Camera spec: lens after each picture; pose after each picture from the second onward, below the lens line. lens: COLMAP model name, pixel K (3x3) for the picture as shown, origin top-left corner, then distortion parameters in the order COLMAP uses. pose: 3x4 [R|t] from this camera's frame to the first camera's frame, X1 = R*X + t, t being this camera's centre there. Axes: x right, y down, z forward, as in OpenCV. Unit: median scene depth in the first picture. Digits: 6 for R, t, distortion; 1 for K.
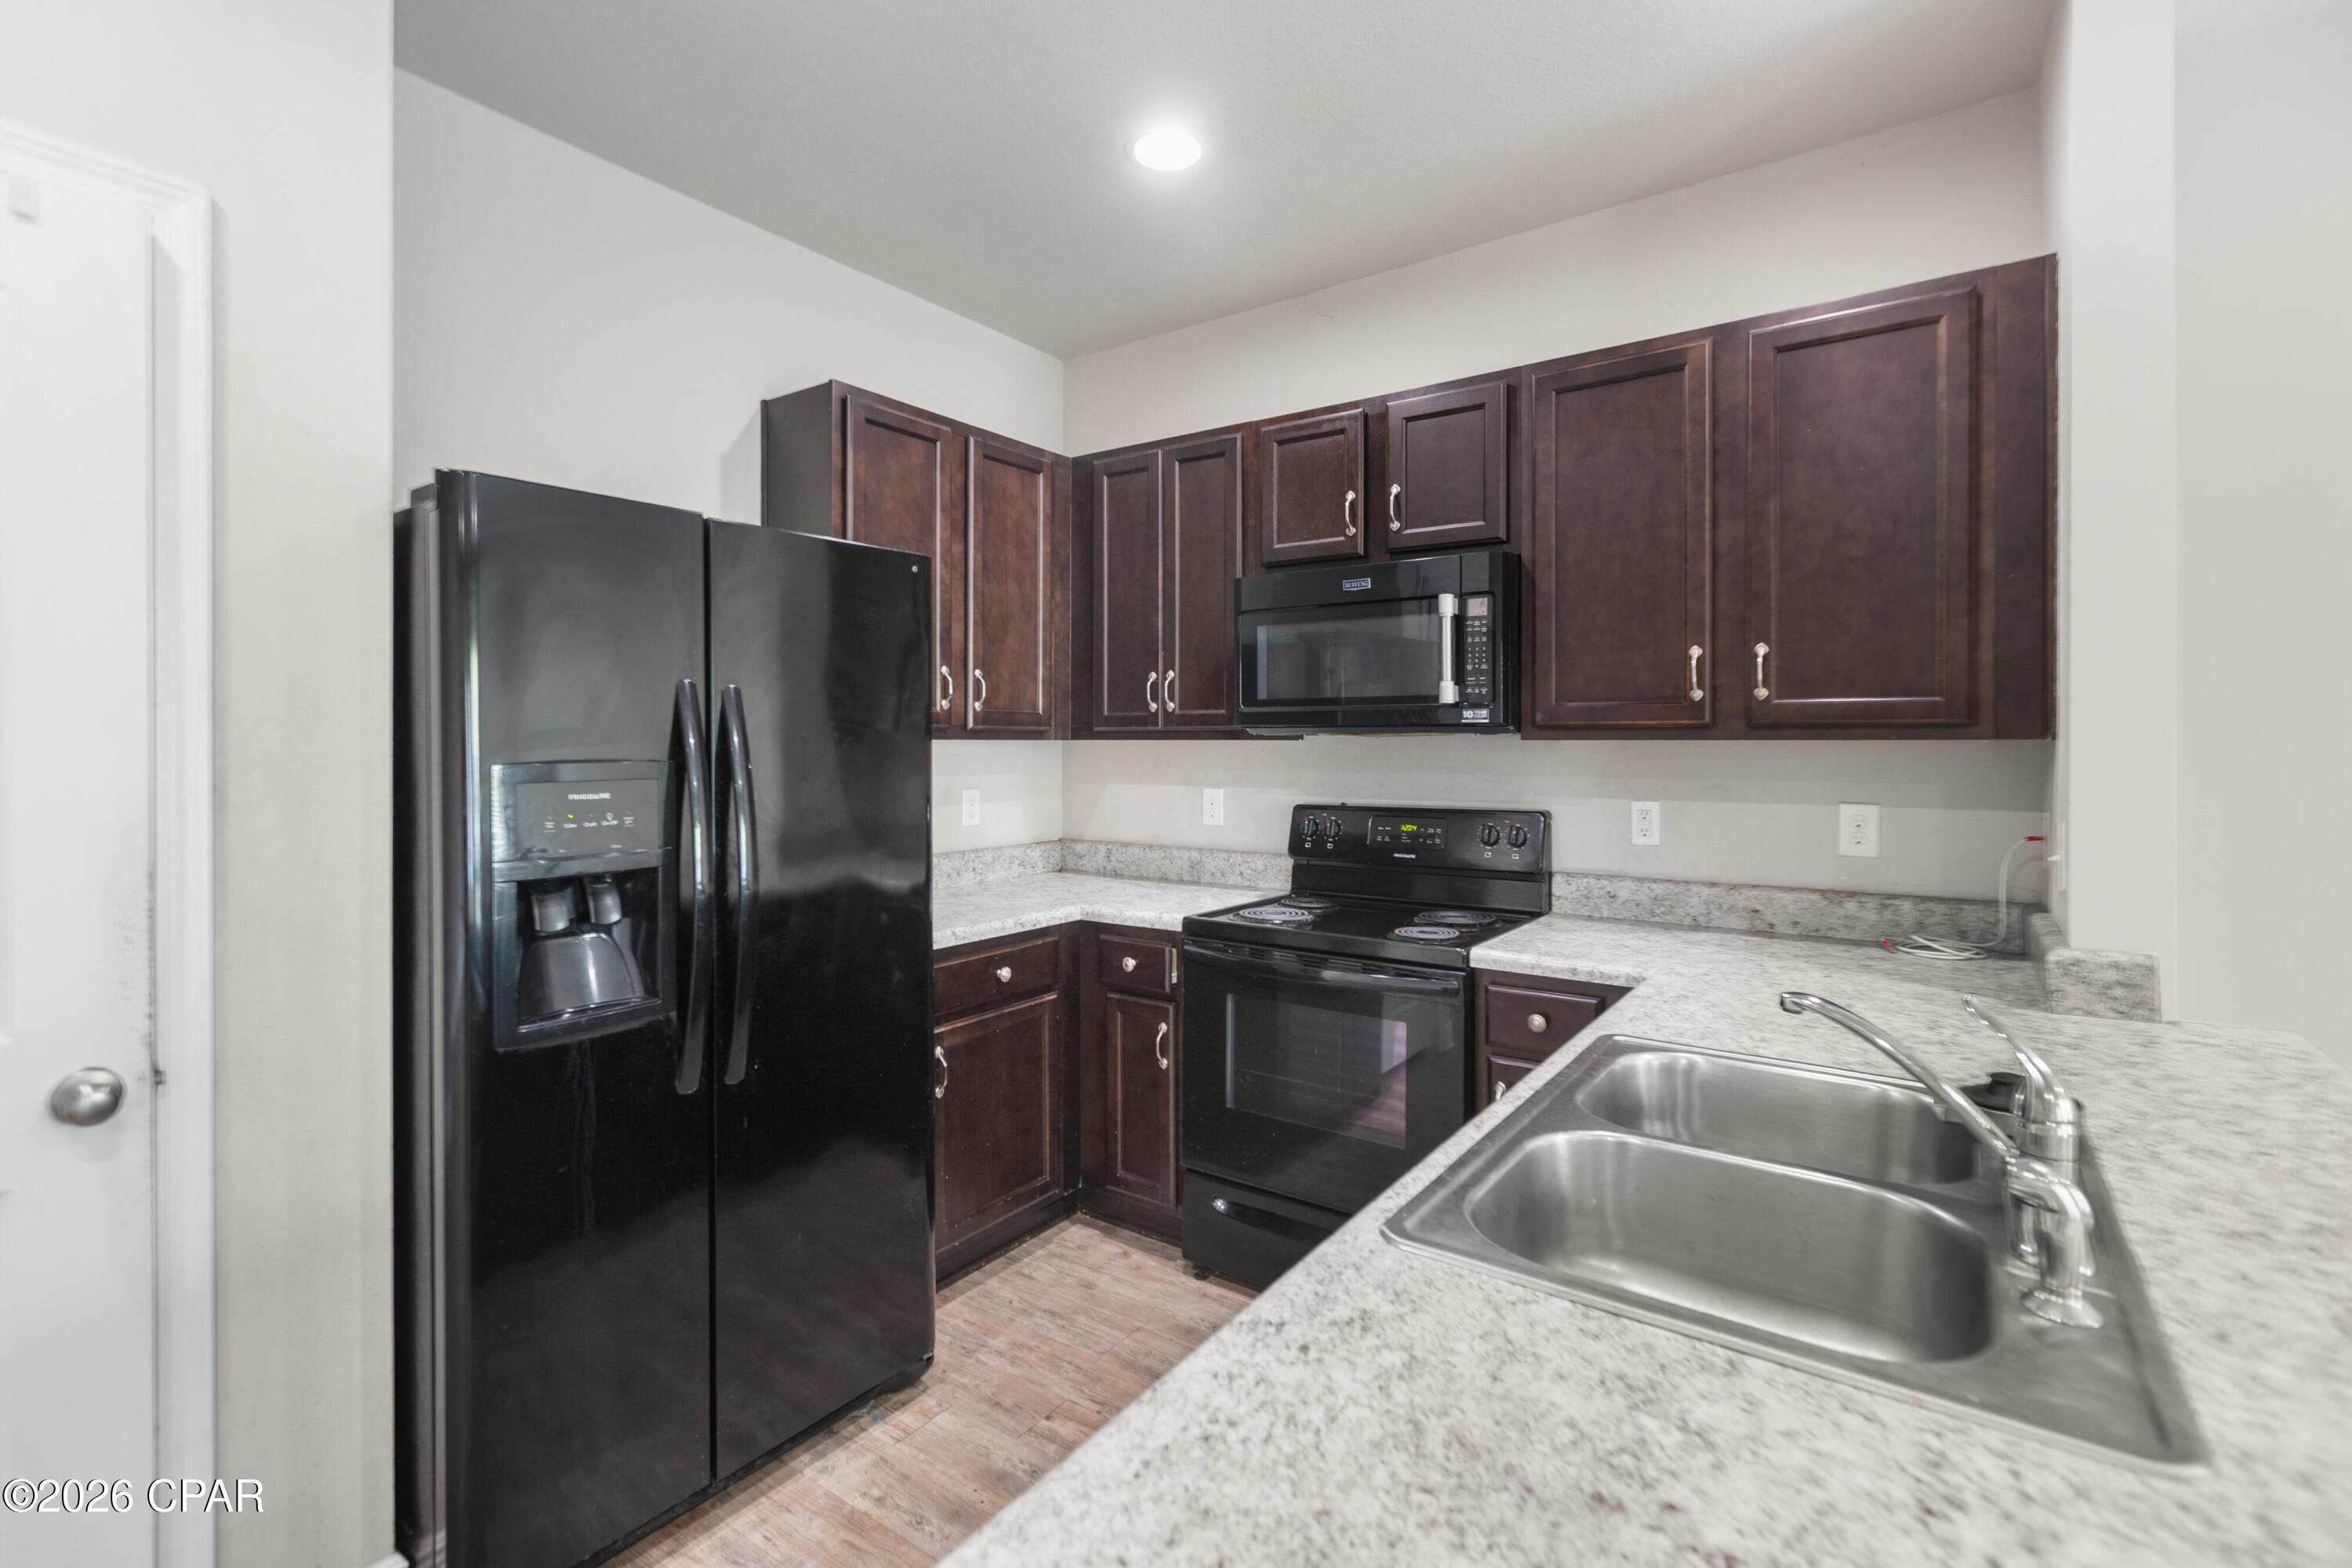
lens RADIAL K [[1074.9, 0, 1174.4], [0, 1074.9, 745.5], [0, 0, 1]] dist [0.001050, 0.000366]
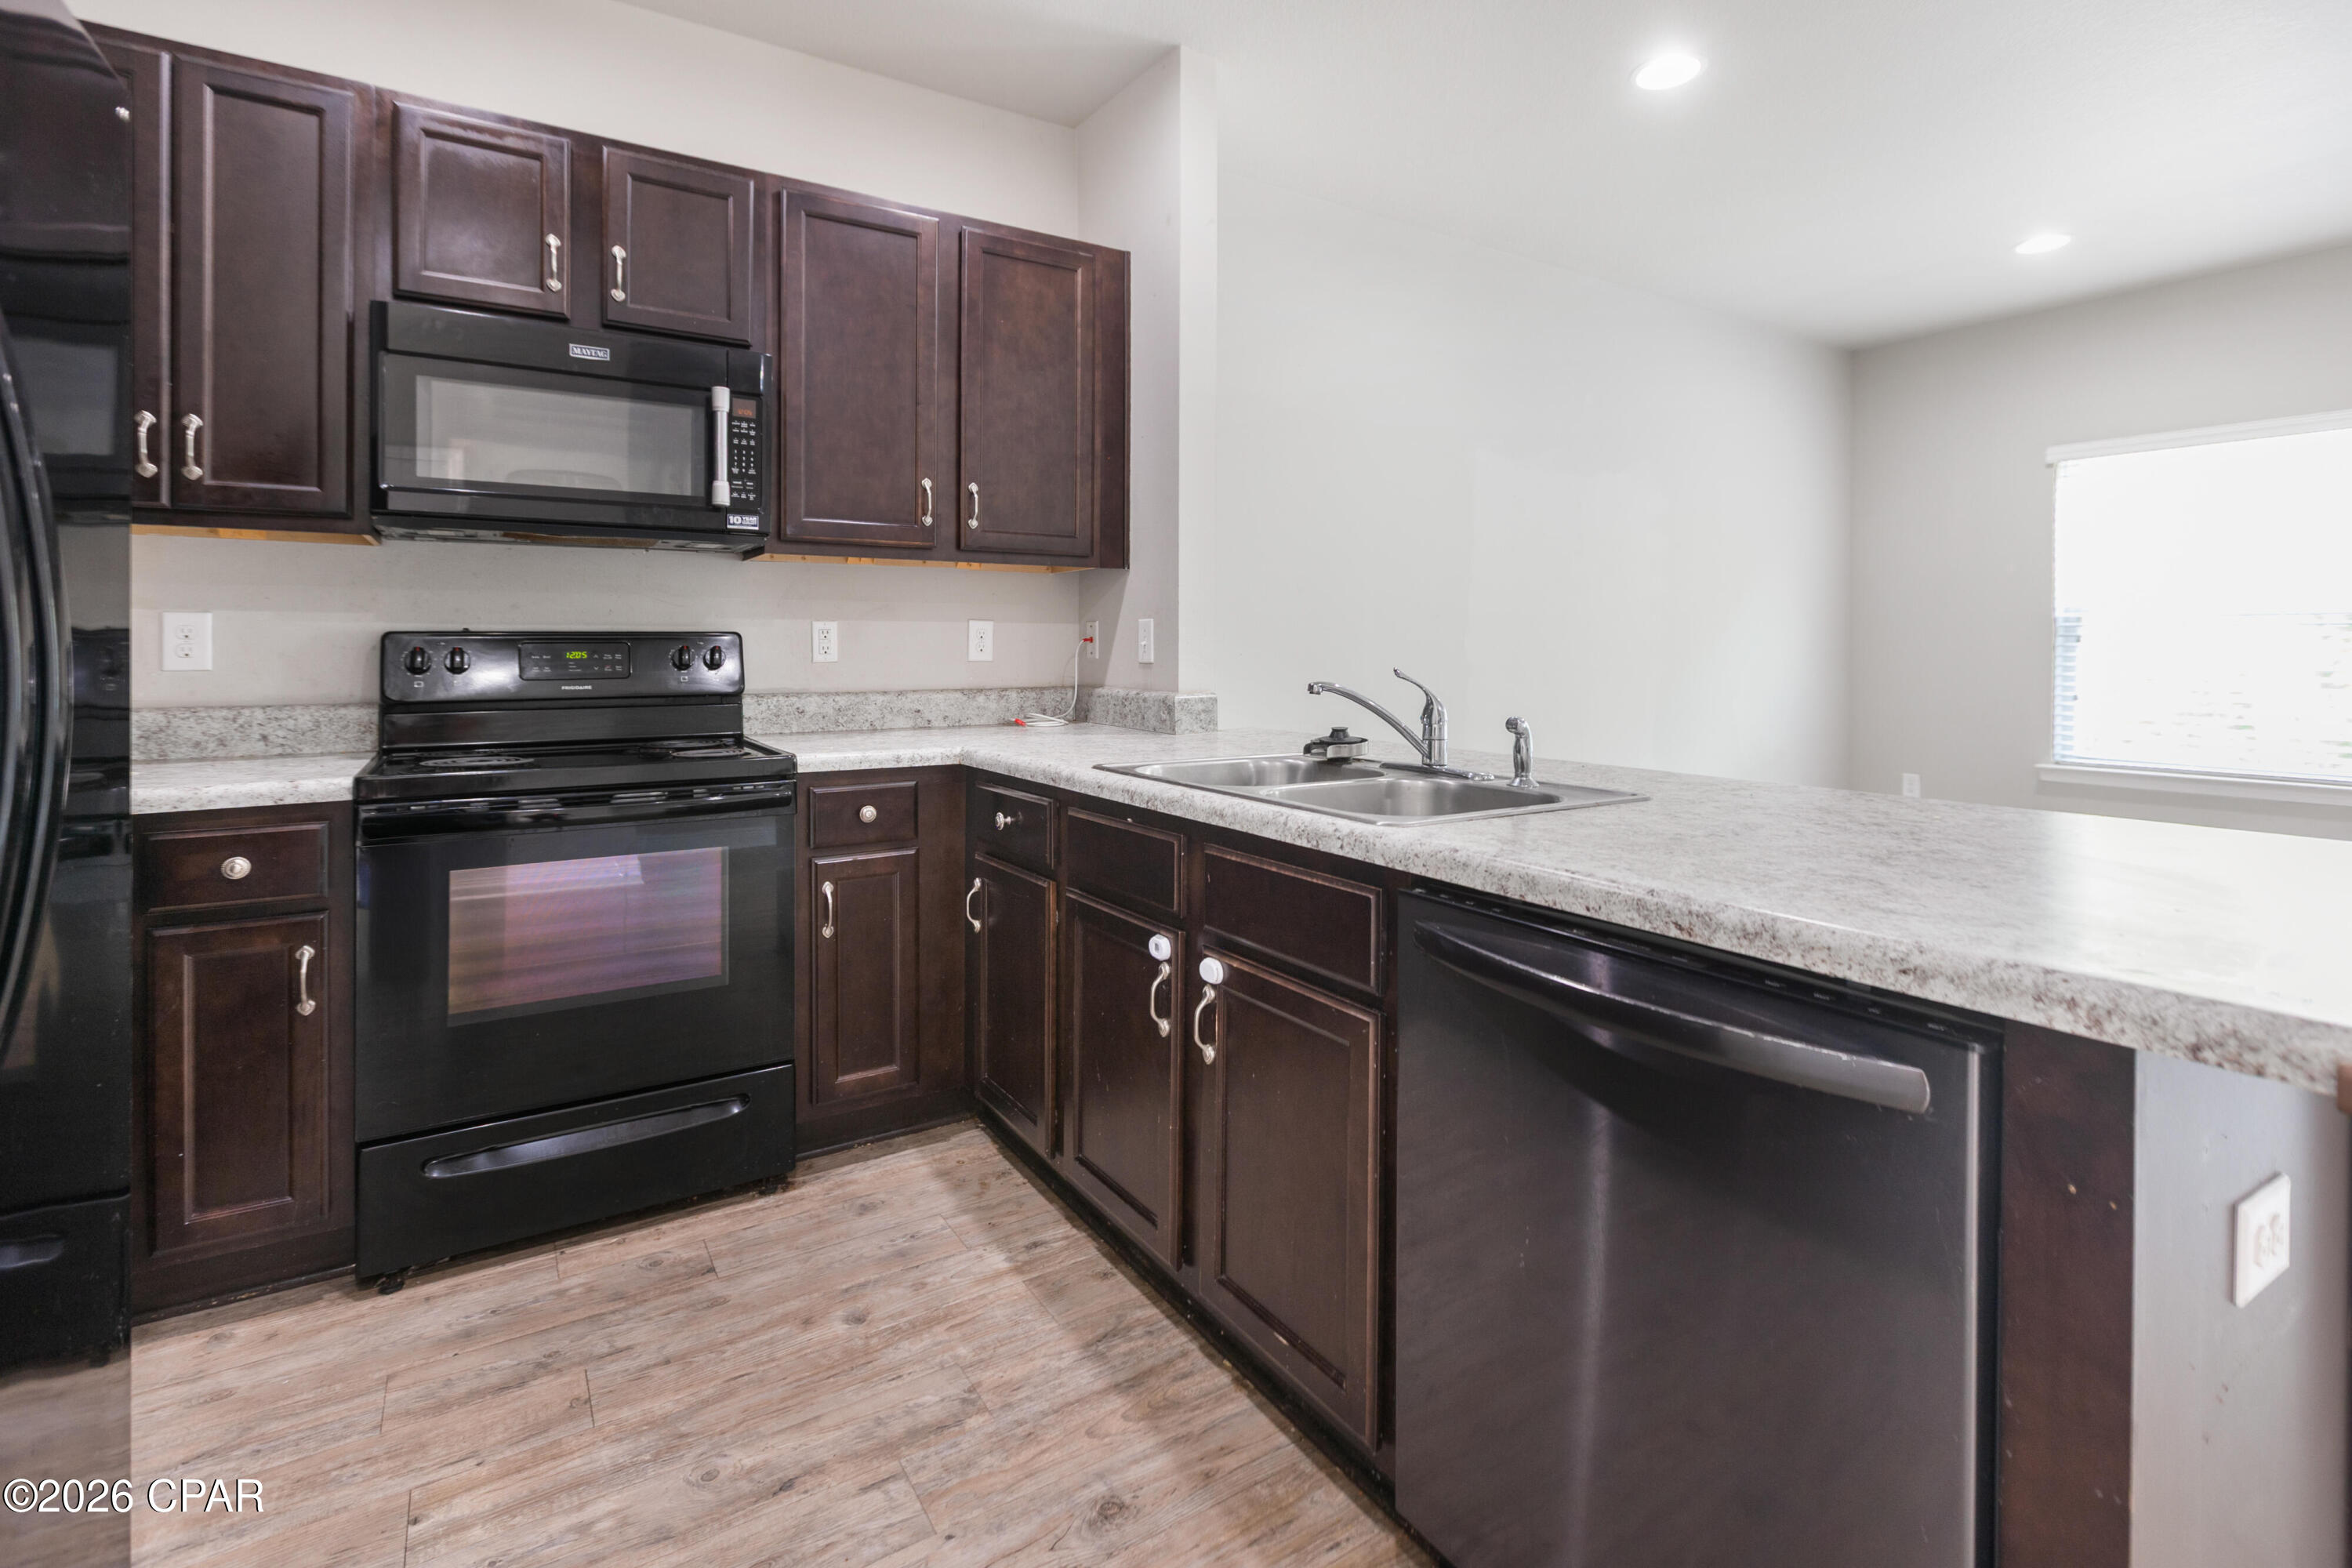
lens RADIAL K [[1103.2, 0, 1175.7], [0, 1103.2, 651.3], [0, 0, 1]] dist [0.011347, -0.000048]
pose [[0.379702, -0.002515, 0.925105, -0.457157], [0.004127, 0.999991, 0.001025, 0.083150], [-0.925100, 0.003429, 0.379709, 0.258113]]
